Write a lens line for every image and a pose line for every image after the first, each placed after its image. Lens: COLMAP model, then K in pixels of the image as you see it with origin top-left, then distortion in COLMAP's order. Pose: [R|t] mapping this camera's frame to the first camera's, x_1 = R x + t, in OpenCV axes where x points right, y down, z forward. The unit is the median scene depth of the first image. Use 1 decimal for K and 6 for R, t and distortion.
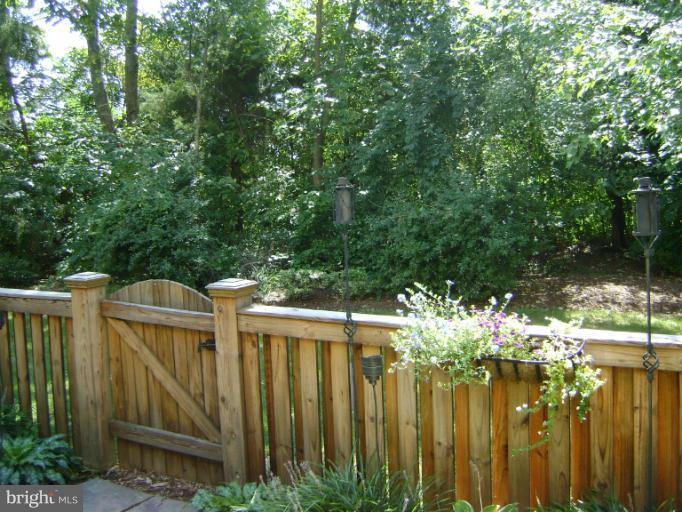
lens RADIAL K [[722.1, 0, 343.4], [0, 722.1, 225.3], [0, 0, 1]] dist [-0.120494, 0.046071]
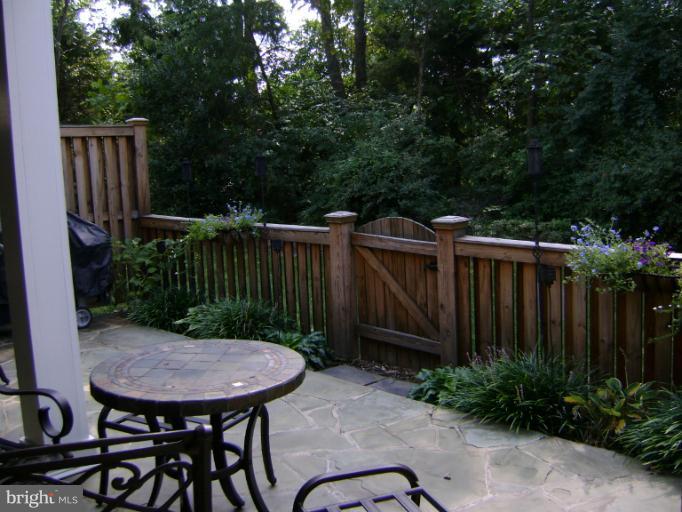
lens RADIAL K [[722.1, 0, 343.4], [0, 722.1, 225.3], [0, 0, 1]] dist [-0.120494, 0.046071]
pose [[0.955095, 0.022799, -0.295422, 0.042400], [-0.005727, 0.998269, 0.058526, 0.012749], [0.296245, -0.054206, 0.953572, -0.278687]]
